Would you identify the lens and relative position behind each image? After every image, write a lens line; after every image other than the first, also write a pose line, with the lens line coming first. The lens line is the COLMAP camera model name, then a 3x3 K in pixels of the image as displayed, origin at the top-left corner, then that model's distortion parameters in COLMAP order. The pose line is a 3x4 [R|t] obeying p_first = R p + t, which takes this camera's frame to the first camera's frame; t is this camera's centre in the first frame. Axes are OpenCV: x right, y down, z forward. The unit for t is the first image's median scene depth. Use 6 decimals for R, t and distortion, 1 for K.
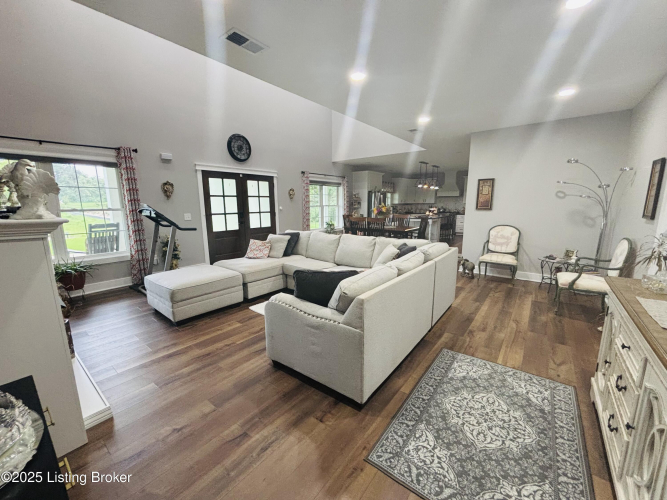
lens RADIAL K [[268.8, 0, 333.1], [0, 268.8, 249.4], [0, 0, 1]] dist [-0.000658, 0.000055]
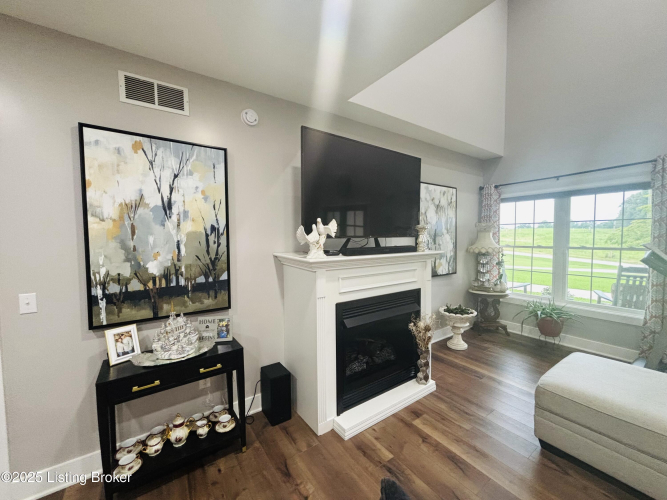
lens RADIAL K [[268.8, 0, 333.1], [0, 268.8, 249.4], [0, 0, 1]] dist [-0.000658, 0.000055]
pose [[-0.284840, 0.056834, -0.956889, 0.098699], [-0.154770, 0.982417, 0.104421, -0.134640], [0.945998, 0.177841, -0.271036, 0.605297]]
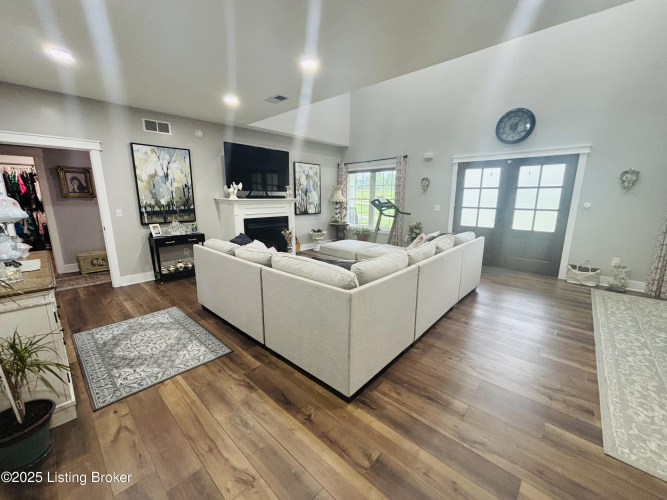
lens RADIAL K [[268.8, 0, 333.1], [0, 268.8, 249.4], [0, 0, 1]] dist [-0.000658, 0.000055]
pose [[-0.076764, 0.203918, -0.975974, 0.984744], [-0.175605, 0.960795, 0.214559, -0.192871], [0.981463, 0.187856, -0.037945, 1.053011]]
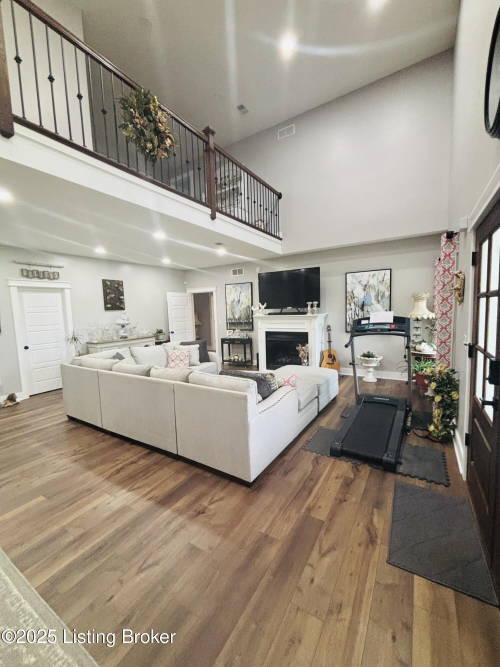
lens RADIAL K [[268.8, 0, 249.9], [0, 268.8, 331.8], [0, 0, 1]] dist [-0.000658, 0.000055]
pose [[-0.993696, 0.047731, -0.101438, -0.202727], [0.020217, 0.966297, 0.256635, -0.423110], [0.110269, 0.252966, -0.961171, 2.256606]]
